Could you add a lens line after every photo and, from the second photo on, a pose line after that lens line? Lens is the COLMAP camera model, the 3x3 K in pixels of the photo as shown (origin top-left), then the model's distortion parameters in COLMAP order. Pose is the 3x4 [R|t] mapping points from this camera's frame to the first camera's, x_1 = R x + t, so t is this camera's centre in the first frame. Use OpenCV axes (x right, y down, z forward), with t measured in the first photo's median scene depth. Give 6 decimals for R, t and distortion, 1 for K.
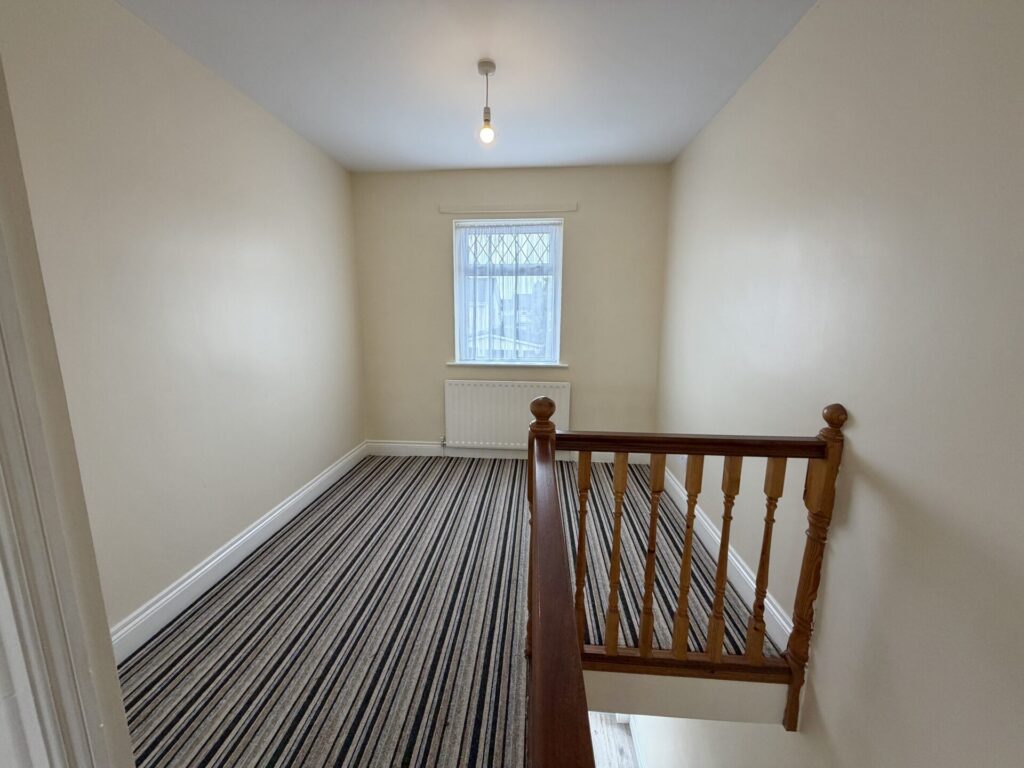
lens RADIAL K [[408.4, 0, 508.6], [0, 408.4, 387.4], [0, 0, 1]] dist [0.001529, -0.000138]
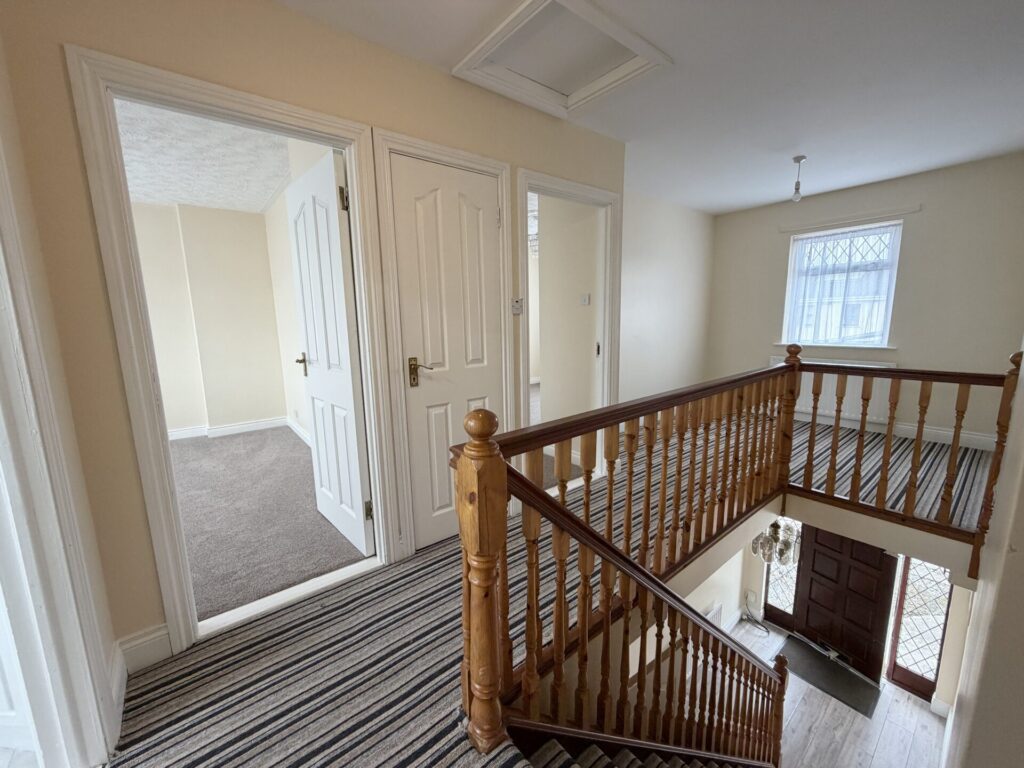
lens RADIAL K [[409.4, 0, 509.4], [0, 409.4, 384.2], [0, 0, 1]] dist [0.001351, -0.000094]
pose [[0.682601, 0.091711, -0.725014, 0.559844], [-0.101636, 0.994366, 0.030093, 0.275500], [0.723690, 0.053146, 0.688076, -1.251440]]
